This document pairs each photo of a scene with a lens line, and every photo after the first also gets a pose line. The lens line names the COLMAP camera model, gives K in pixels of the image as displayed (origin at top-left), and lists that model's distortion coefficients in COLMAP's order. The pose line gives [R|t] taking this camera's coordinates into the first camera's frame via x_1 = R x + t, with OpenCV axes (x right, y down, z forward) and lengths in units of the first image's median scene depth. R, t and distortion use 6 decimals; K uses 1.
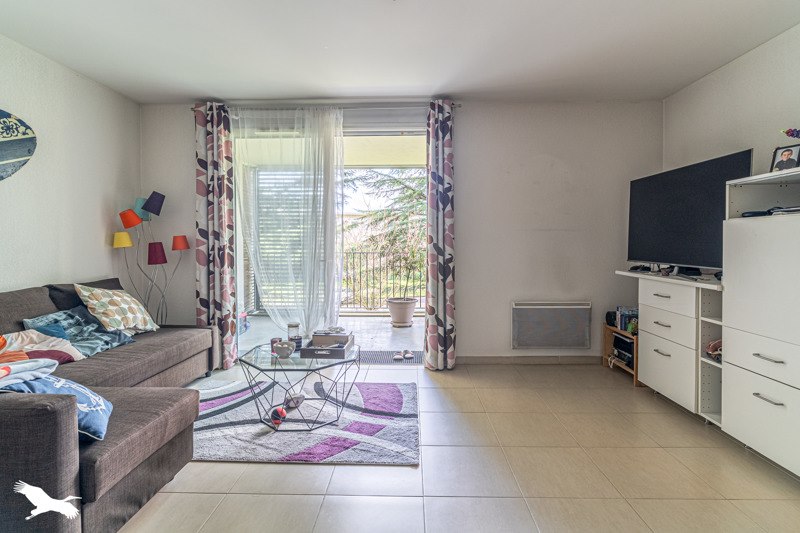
lens RADIAL K [[397.2, 0, 401.2], [0, 397.2, 249.7], [0, 0, 1]] dist [-0.000130, 0.000123]
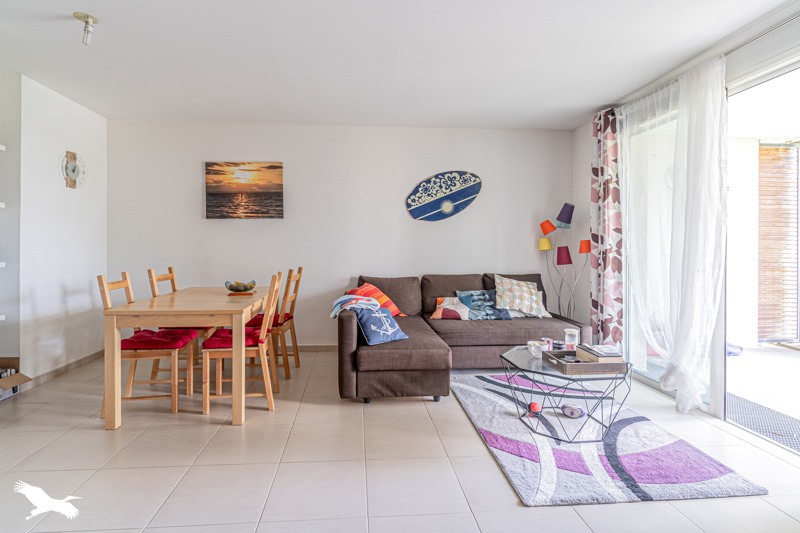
lens RADIAL K [[397.2, 0, 386.5], [0, 397.2, 245.5], [0, 0, 1]] dist [-0.000130, 0.000123]
pose [[0.099165, -0.001134, -0.995070, 0.608093], [-0.015788, 0.999872, -0.002713, -0.010598], [0.994946, 0.015980, 0.099135, 0.423405]]
